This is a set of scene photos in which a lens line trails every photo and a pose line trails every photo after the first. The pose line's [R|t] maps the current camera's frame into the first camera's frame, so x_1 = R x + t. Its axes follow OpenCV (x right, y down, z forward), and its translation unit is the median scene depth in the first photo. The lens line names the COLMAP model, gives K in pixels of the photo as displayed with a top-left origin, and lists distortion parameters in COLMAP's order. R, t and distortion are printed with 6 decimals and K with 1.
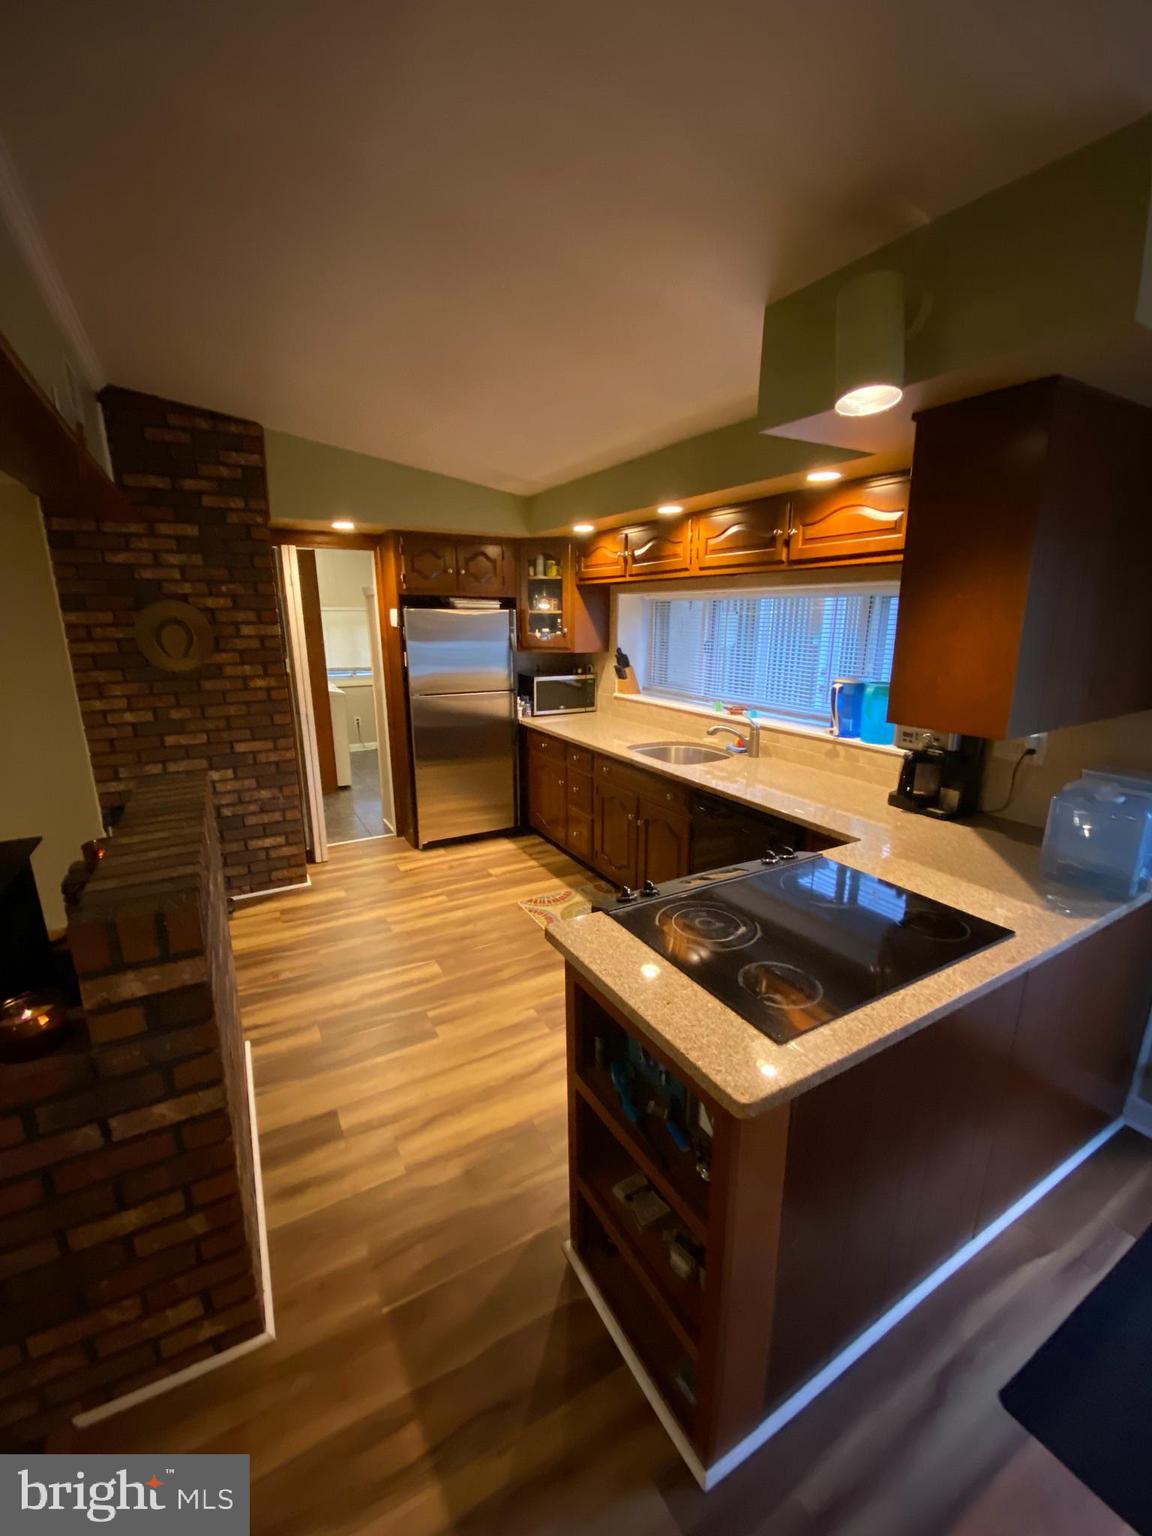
lens RADIAL K [[618.6, 0, 579.1], [0, 618.6, 765.3], [0, 0, 1]] dist [0.021113, -0.022803]
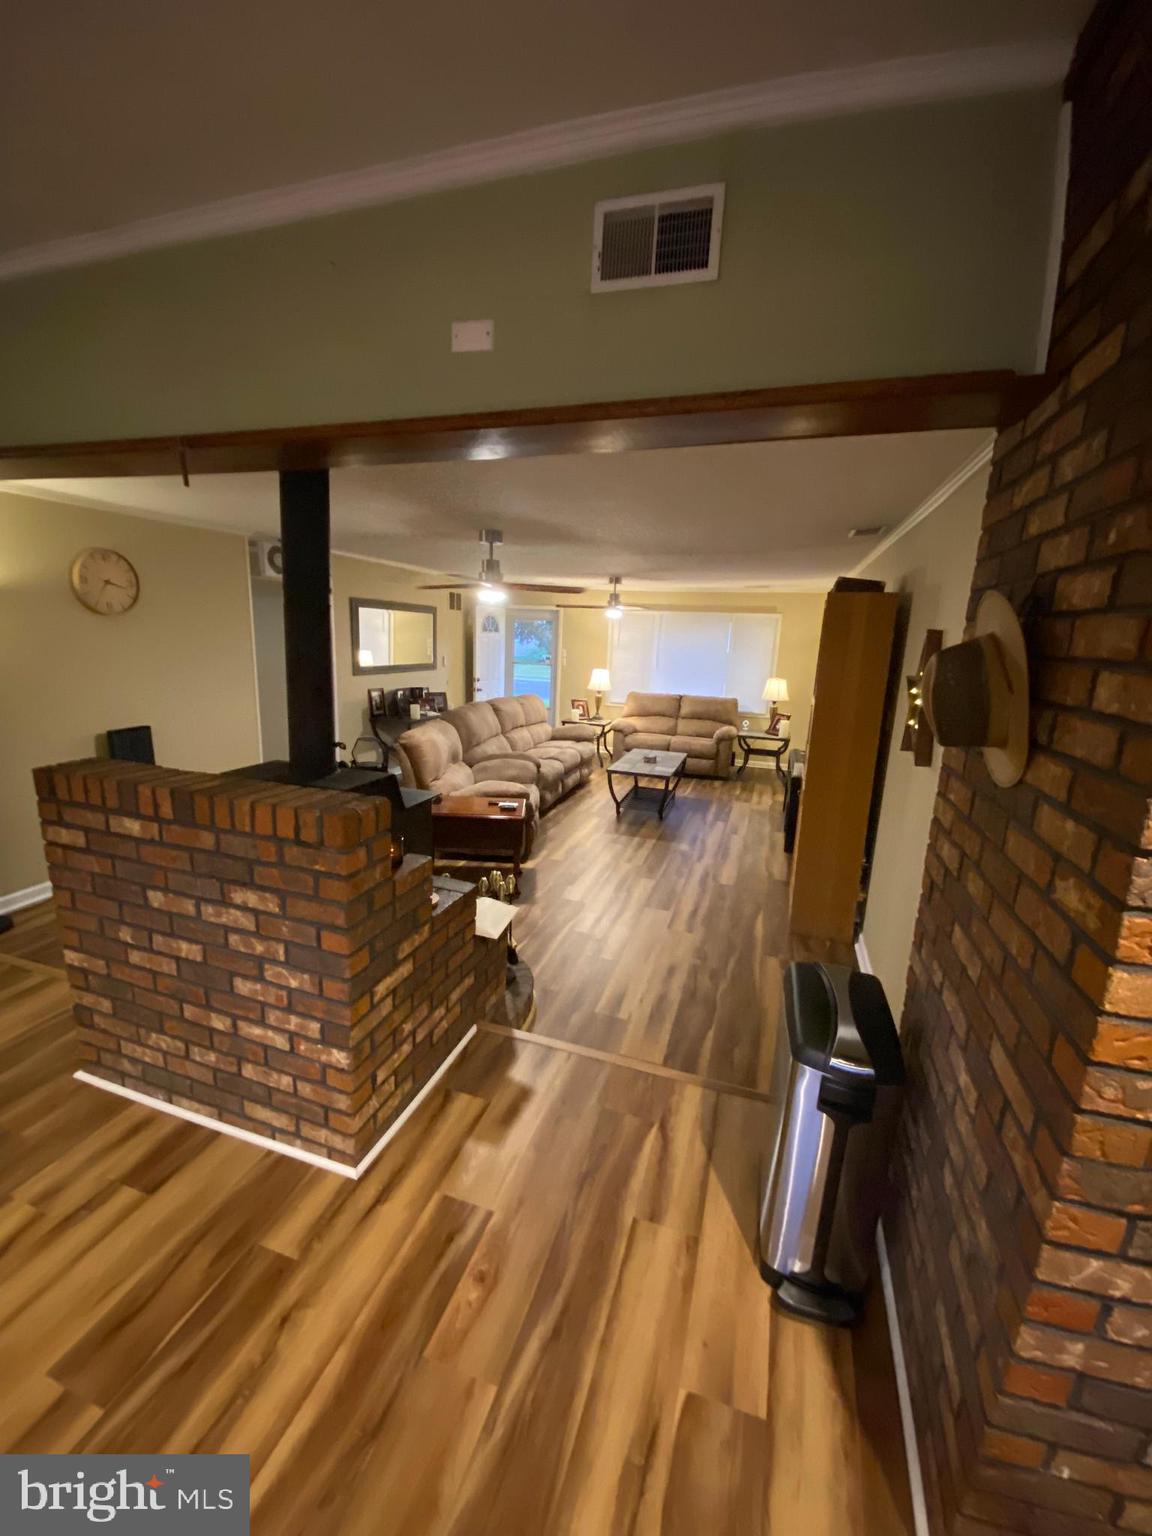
lens RADIAL K [[618.6, 0, 570.7], [0, 618.6, 763.2], [0, 0, 1]] dist [0.033502, -0.022606]
pose [[-0.746768, 0.110854, -0.655781, -0.210451], [-0.202633, 0.901211, 0.383090, -0.264004], [0.633464, 0.418963, -0.650533, 1.081867]]
